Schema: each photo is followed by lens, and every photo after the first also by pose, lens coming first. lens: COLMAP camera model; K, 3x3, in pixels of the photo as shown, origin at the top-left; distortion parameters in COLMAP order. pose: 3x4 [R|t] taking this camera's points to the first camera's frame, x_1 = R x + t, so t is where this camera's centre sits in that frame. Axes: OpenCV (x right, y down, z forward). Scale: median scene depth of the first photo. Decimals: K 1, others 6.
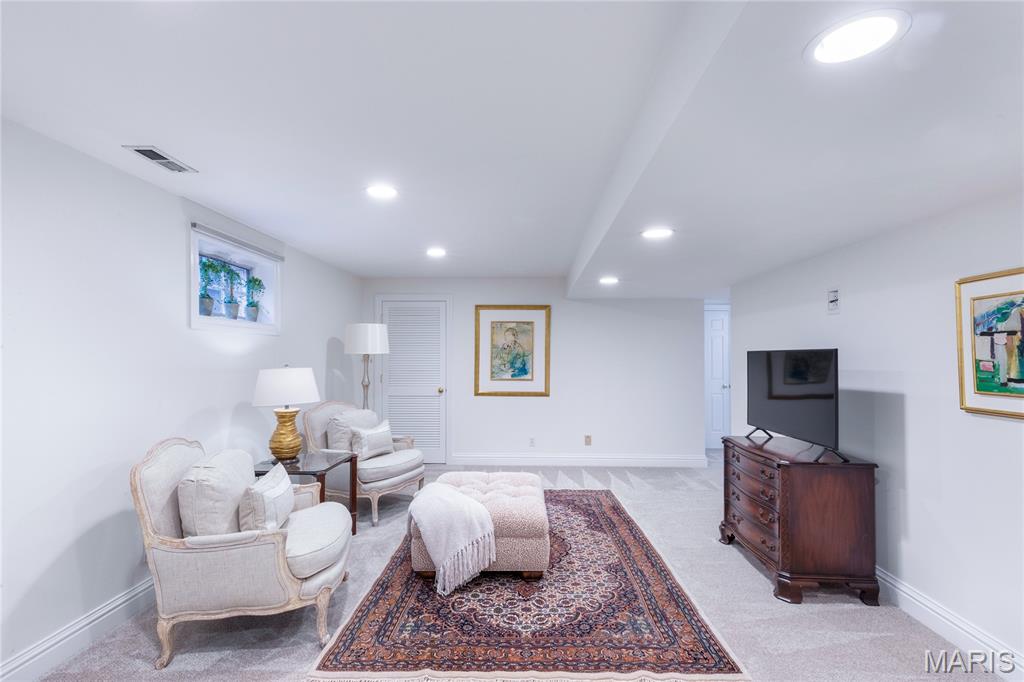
lens RADIAL K [[469.1, 0, 514.4], [0, 469.1, 343.9], [0, 0, 1]] dist [0.010821, -0.001029]
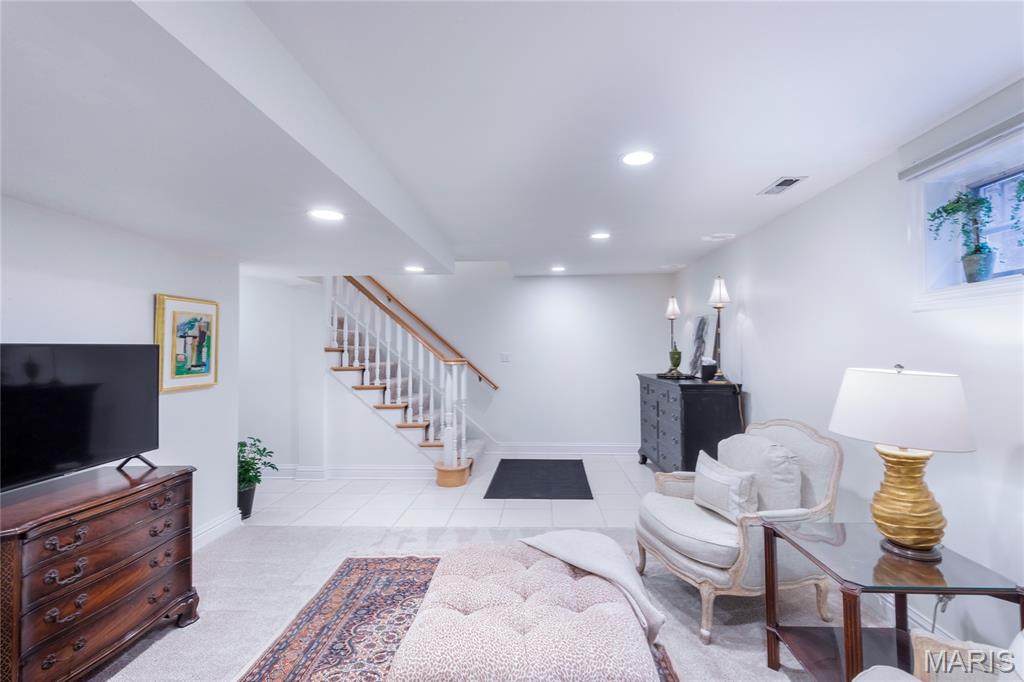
lens RADIAL K [[469.1, 0, 513.3], [0, 469.1, 339.5], [0, 0, 1]] dist [0.010821, -0.001029]
pose [[-0.999627, 0.007145, 0.026352, -0.100780], [0.006047, 0.999119, -0.041518, 0.057366], [-0.026625, -0.041343, -0.998790, 2.507629]]
